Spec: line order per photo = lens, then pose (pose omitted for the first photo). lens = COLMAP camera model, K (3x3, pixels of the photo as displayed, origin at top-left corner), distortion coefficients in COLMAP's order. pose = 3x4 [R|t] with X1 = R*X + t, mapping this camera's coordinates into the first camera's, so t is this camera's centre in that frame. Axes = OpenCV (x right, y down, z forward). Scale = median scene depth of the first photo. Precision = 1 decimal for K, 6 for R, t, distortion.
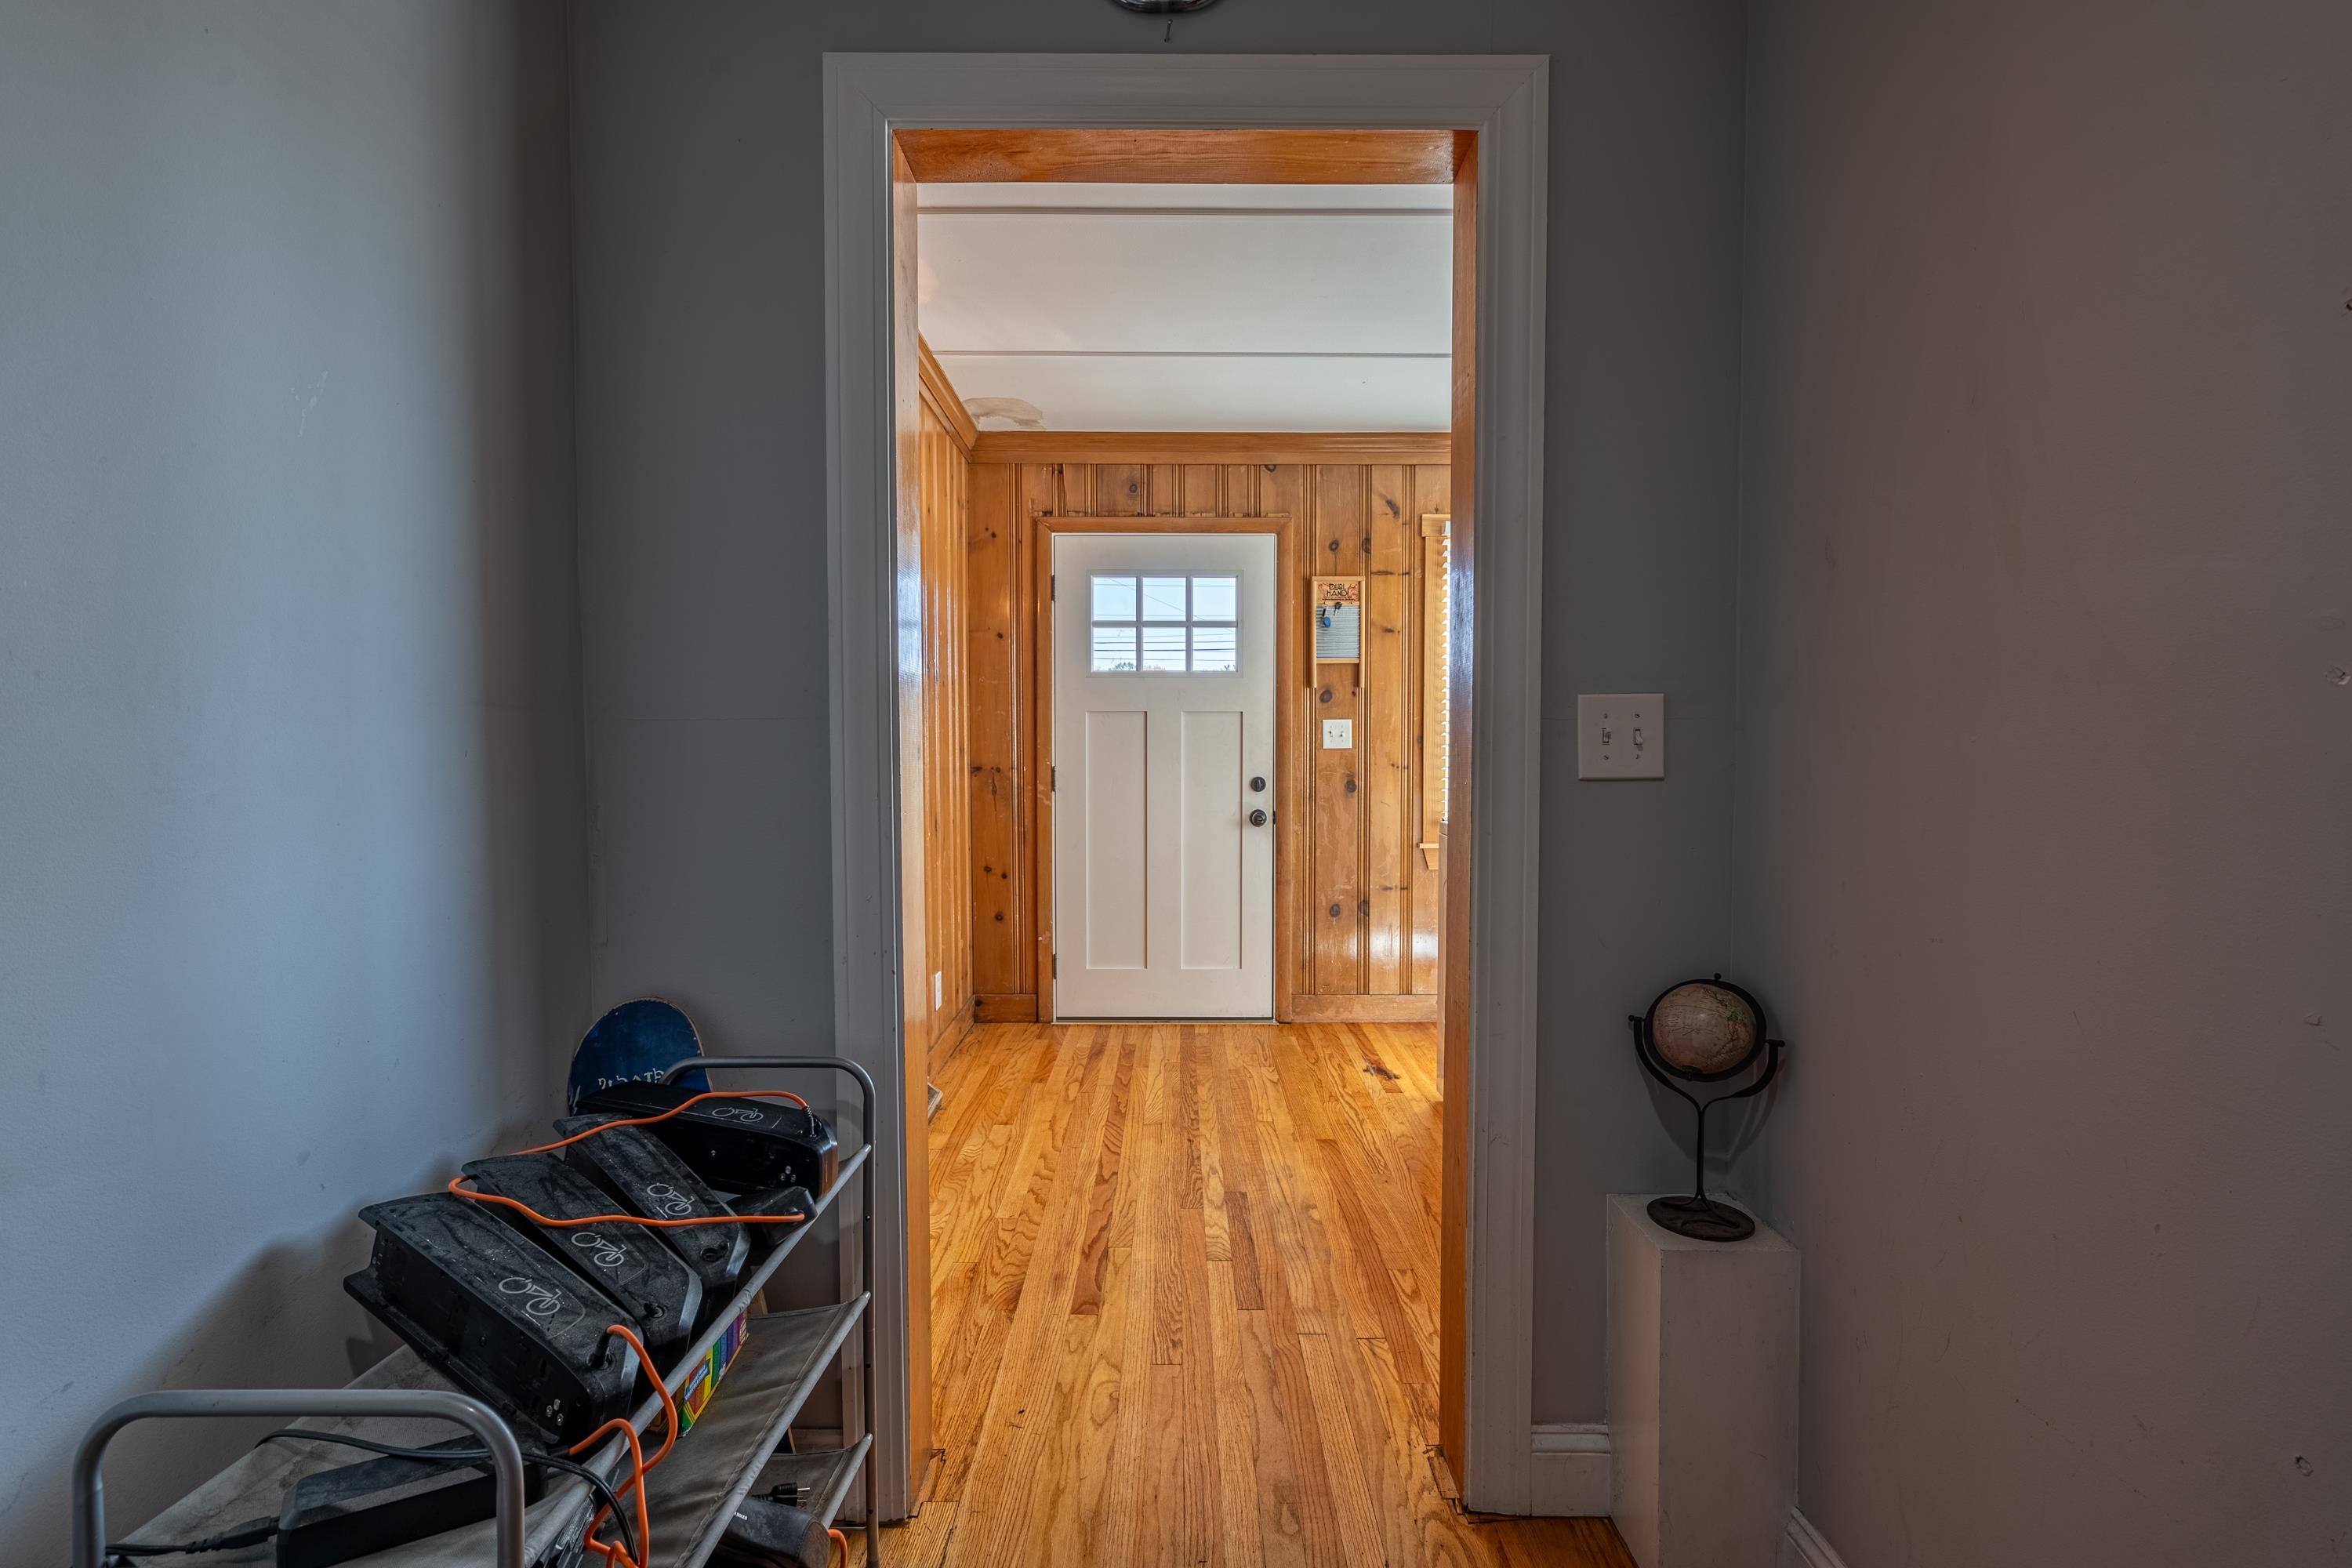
lens RADIAL K [[1124.6, 0, 1174.5], [0, 1124.6, 789.6], [0, 0, 1]] dist [-0.001562, 0.000990]
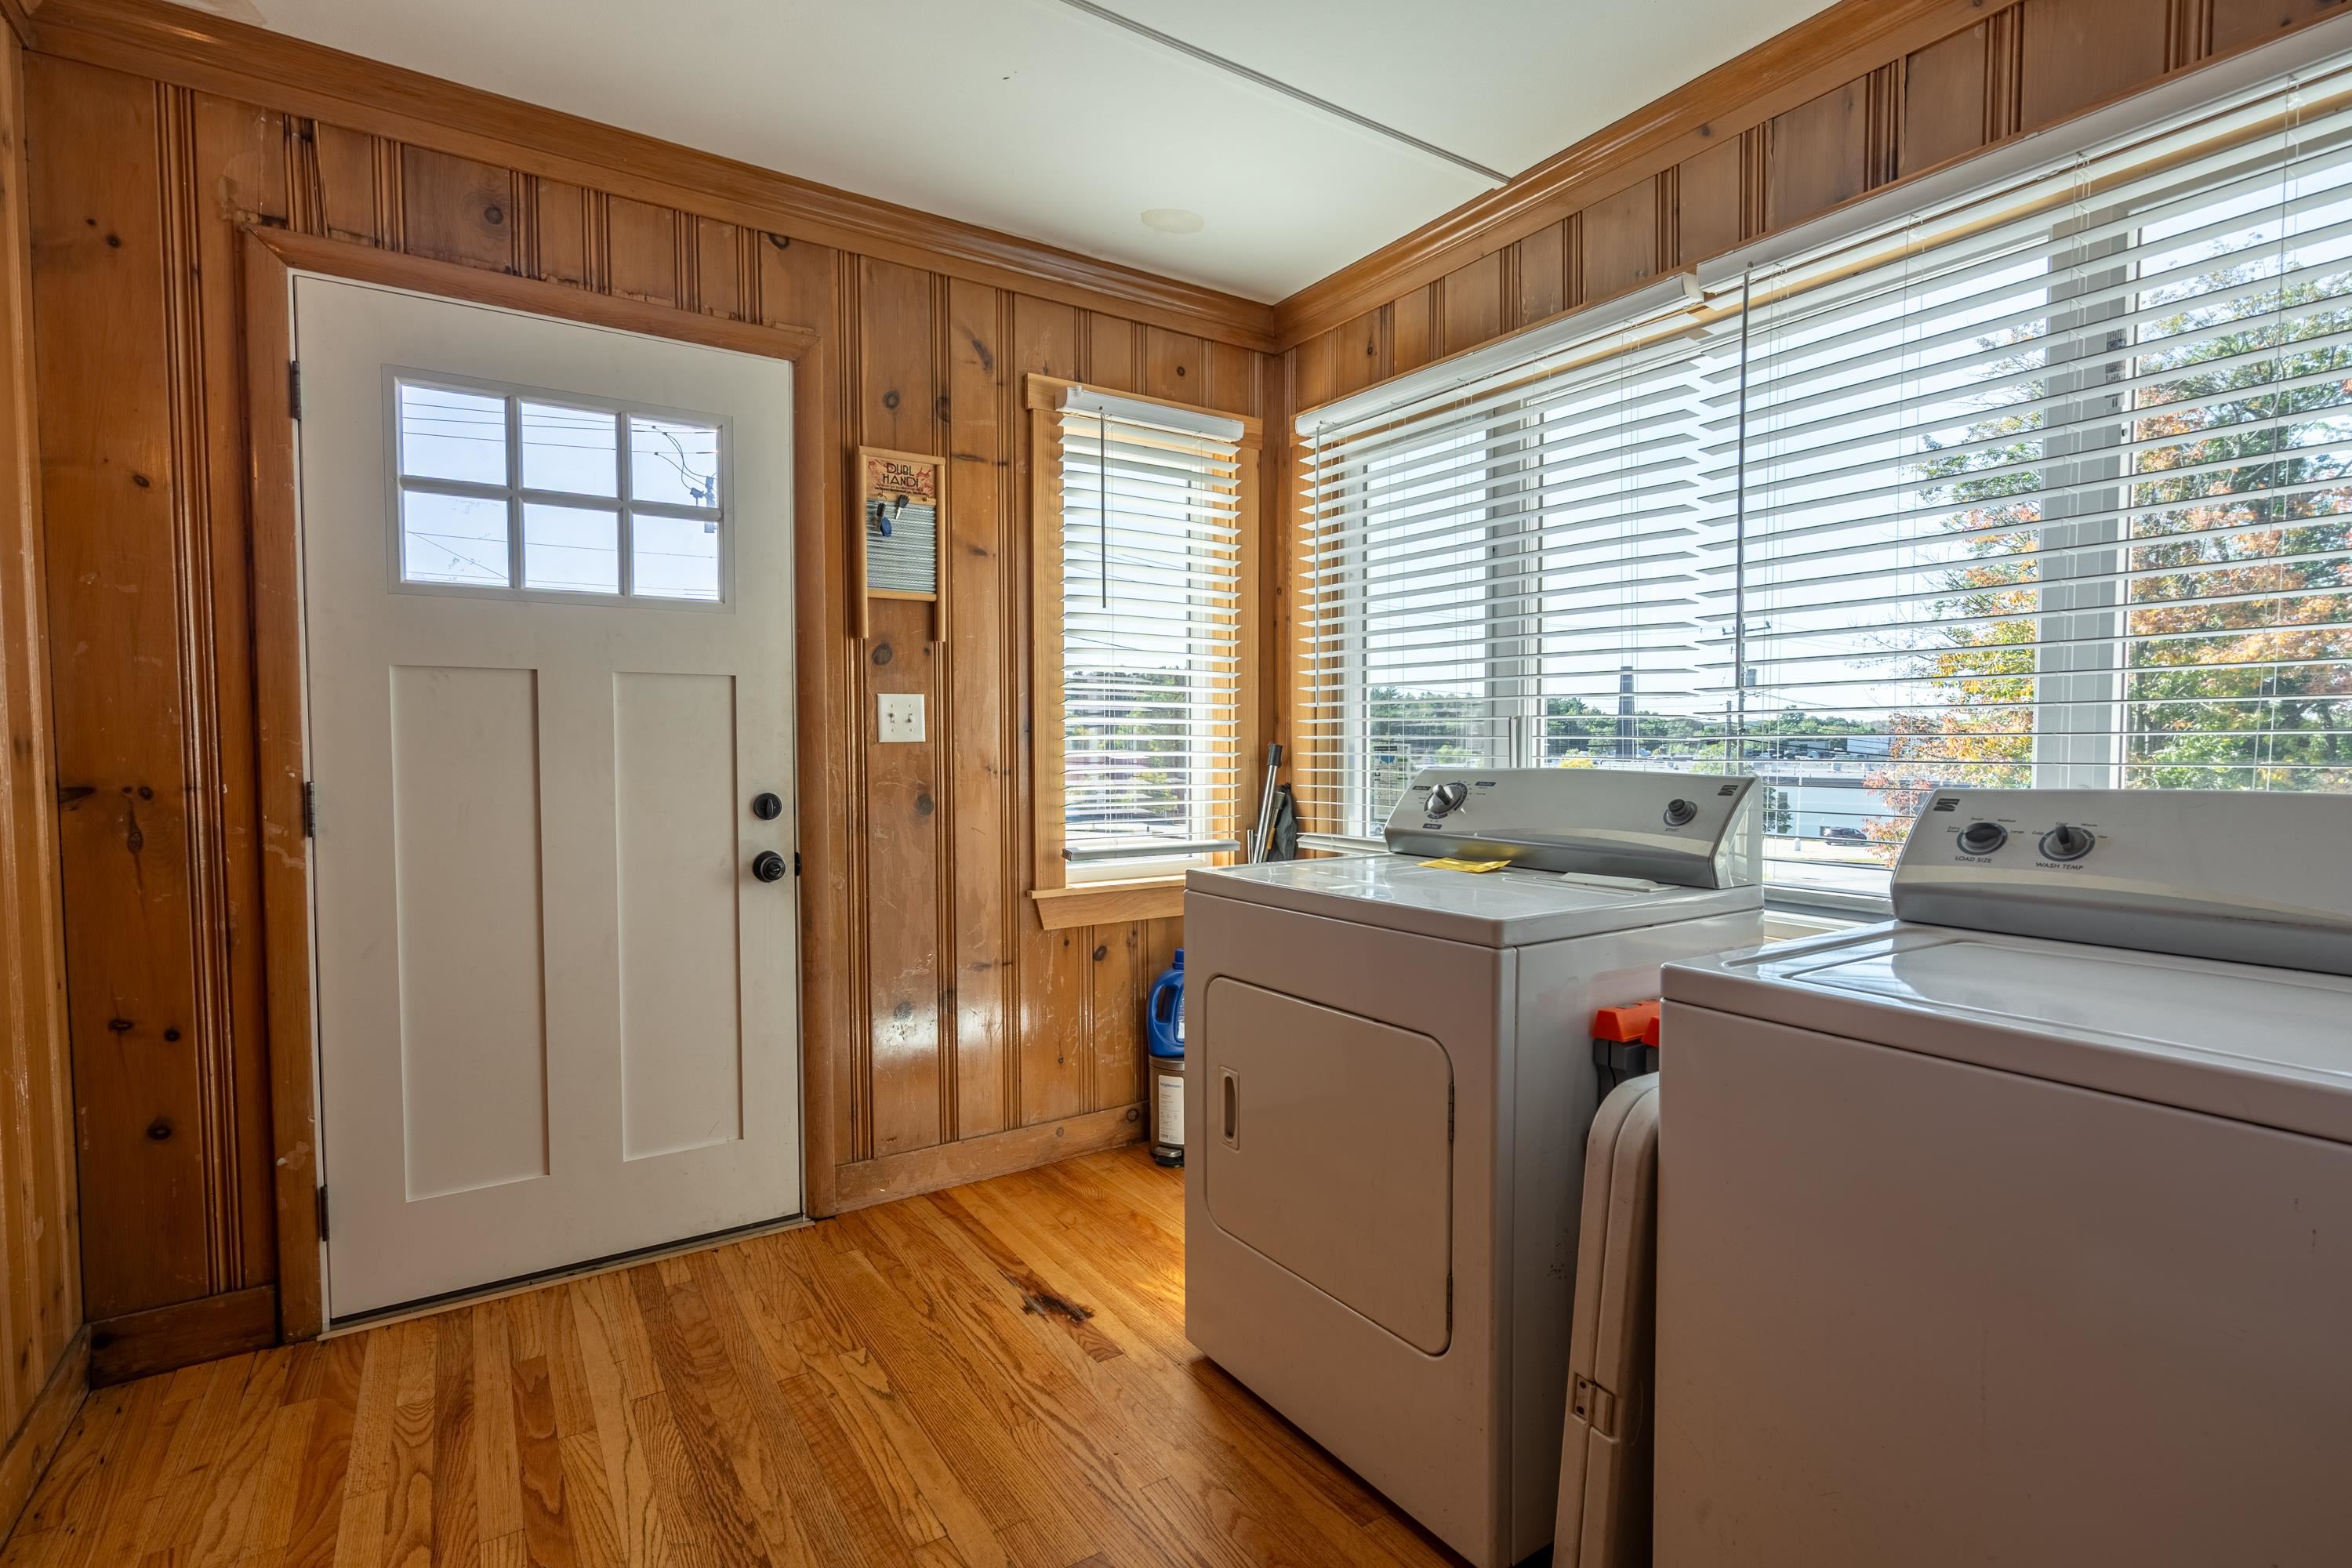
lens RADIAL K [[1124.6, 0, 1174.5], [0, 1124.6, 789.6], [0, 0, 1]] dist [-0.001562, 0.000990]
pose [[0.836903, -0.024784, 0.546790, -0.062439], [0.023276, 0.999682, 0.009686, -0.013906], [-0.546856, 0.004621, 0.837214, 0.423591]]
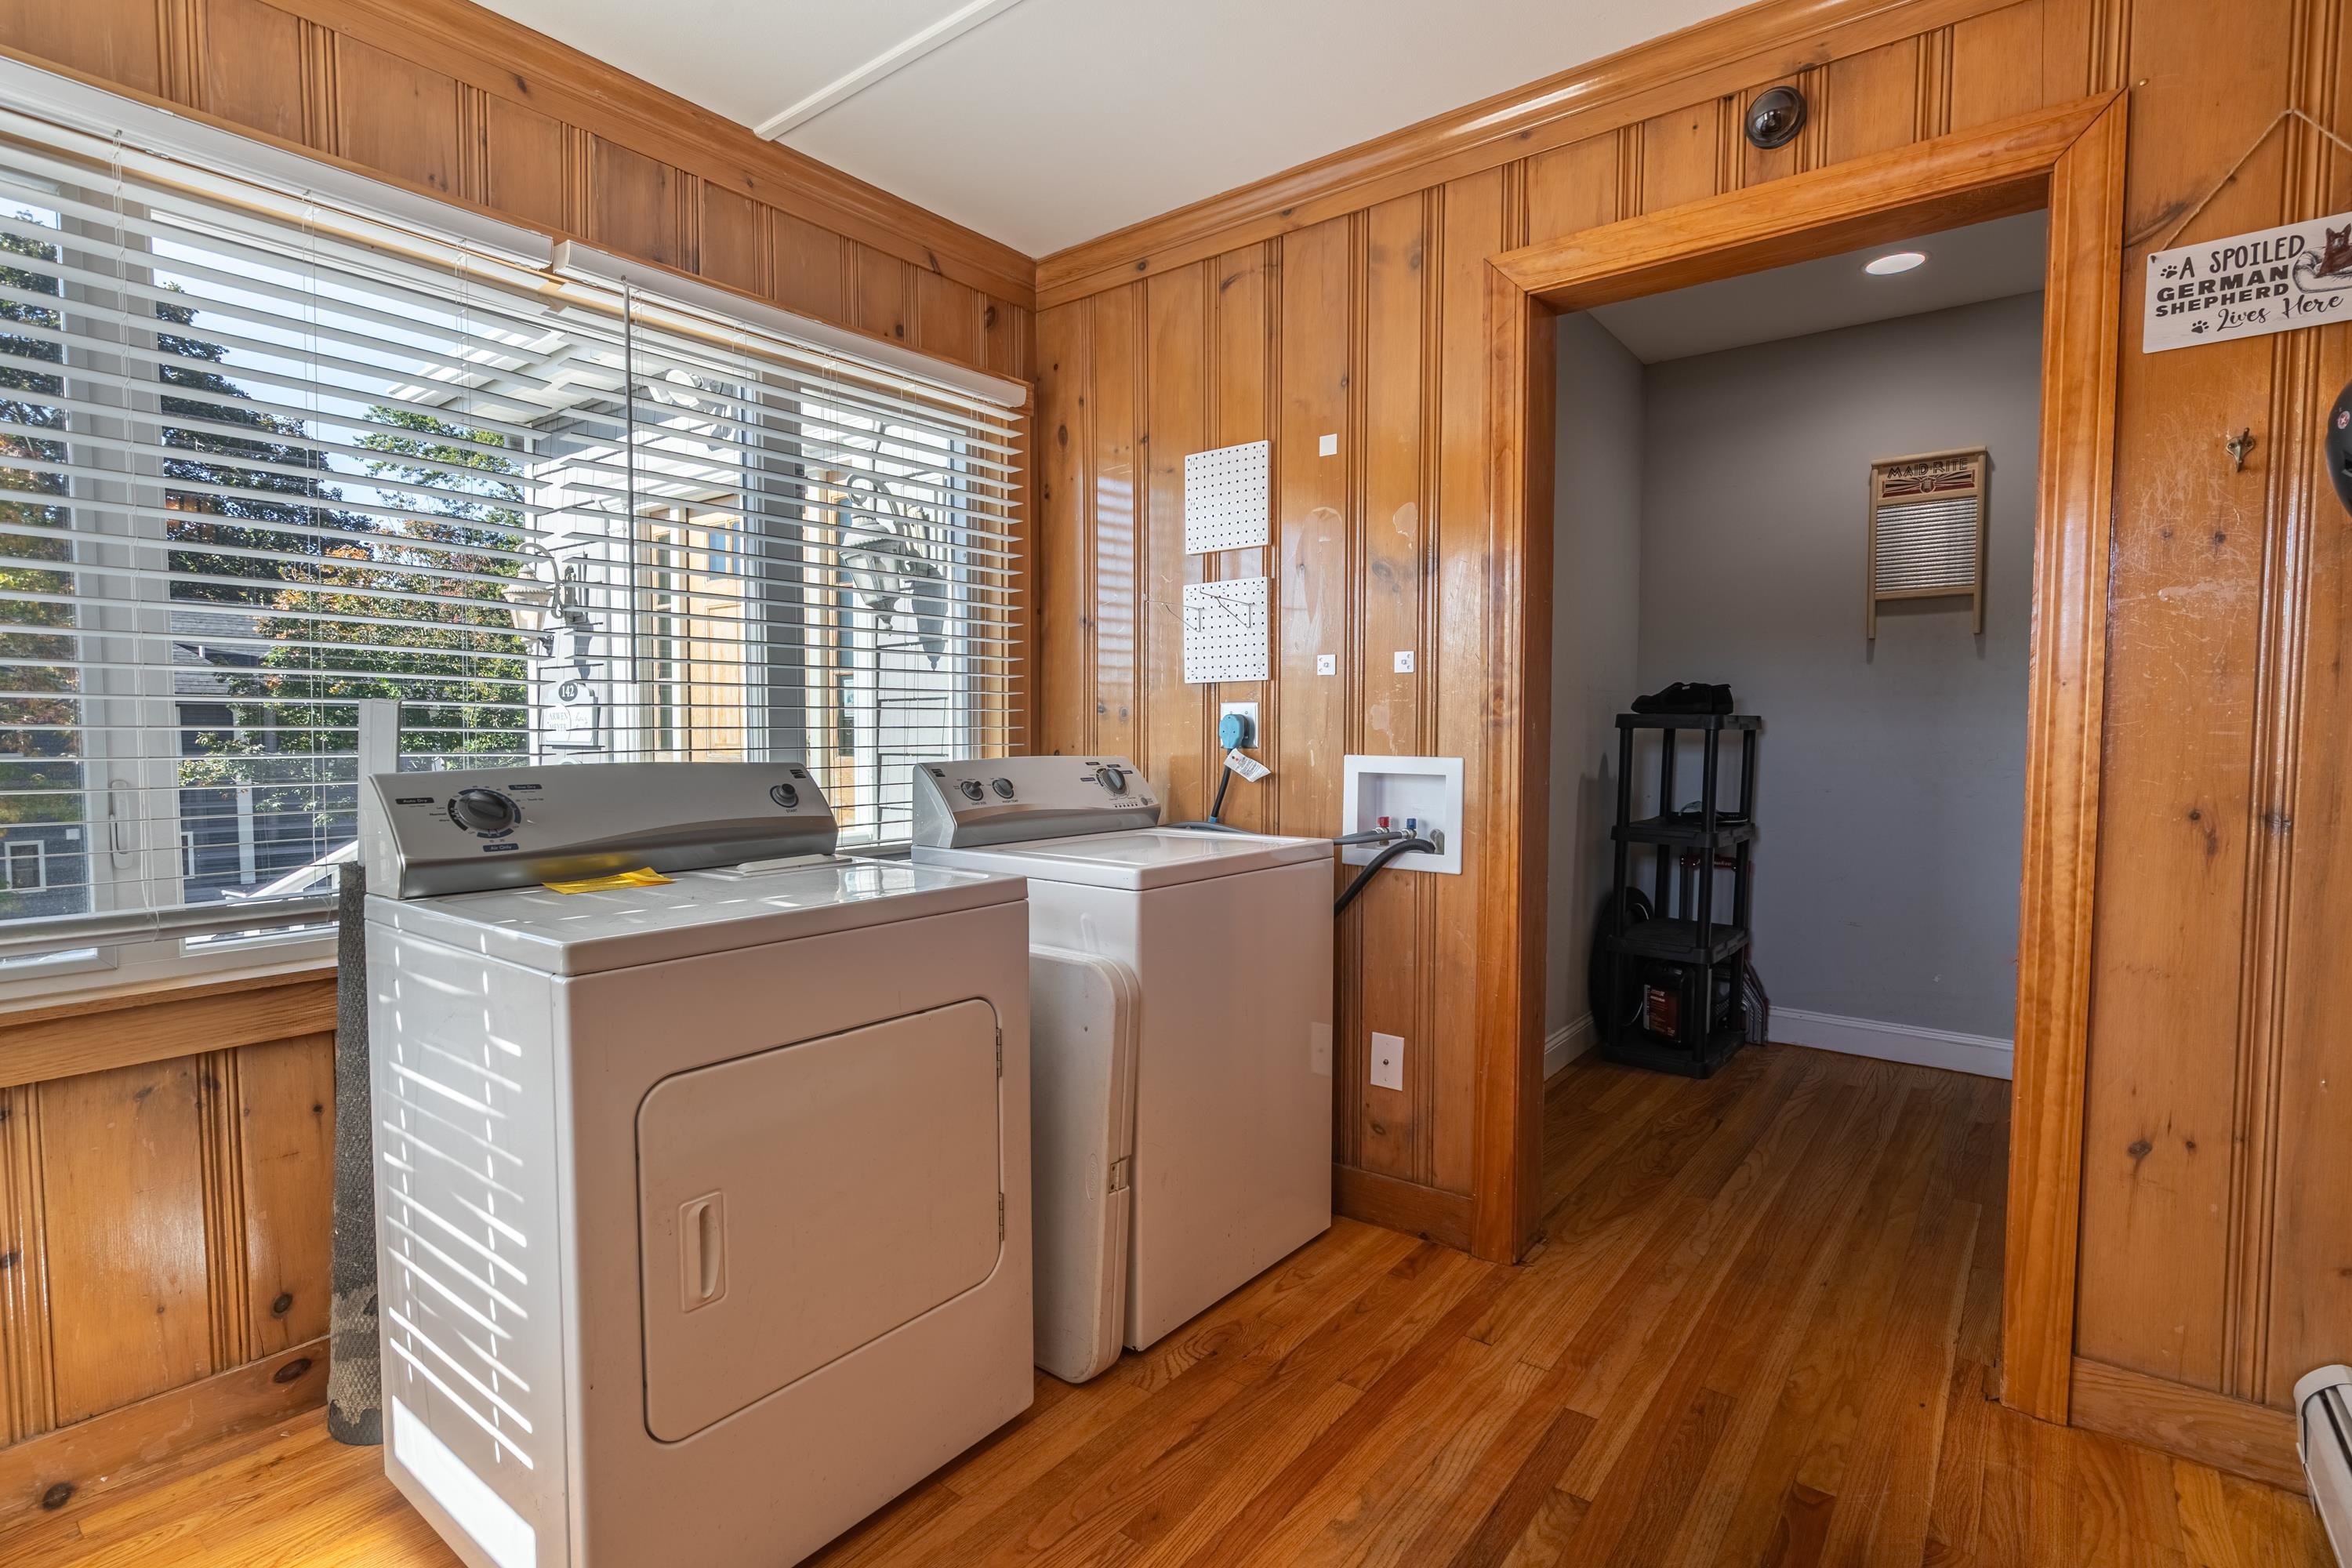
lens RADIAL K [[1124.6, 0, 1174.5], [0, 1124.6, 789.6], [0, 0, 1]] dist [-0.001562, 0.000990]
pose [[-0.792174, -0.031680, 0.609473, -0.094444], [0.020162, 0.996748, 0.078016, -0.032874], [-0.609963, 0.074090, -0.788959, 0.921130]]
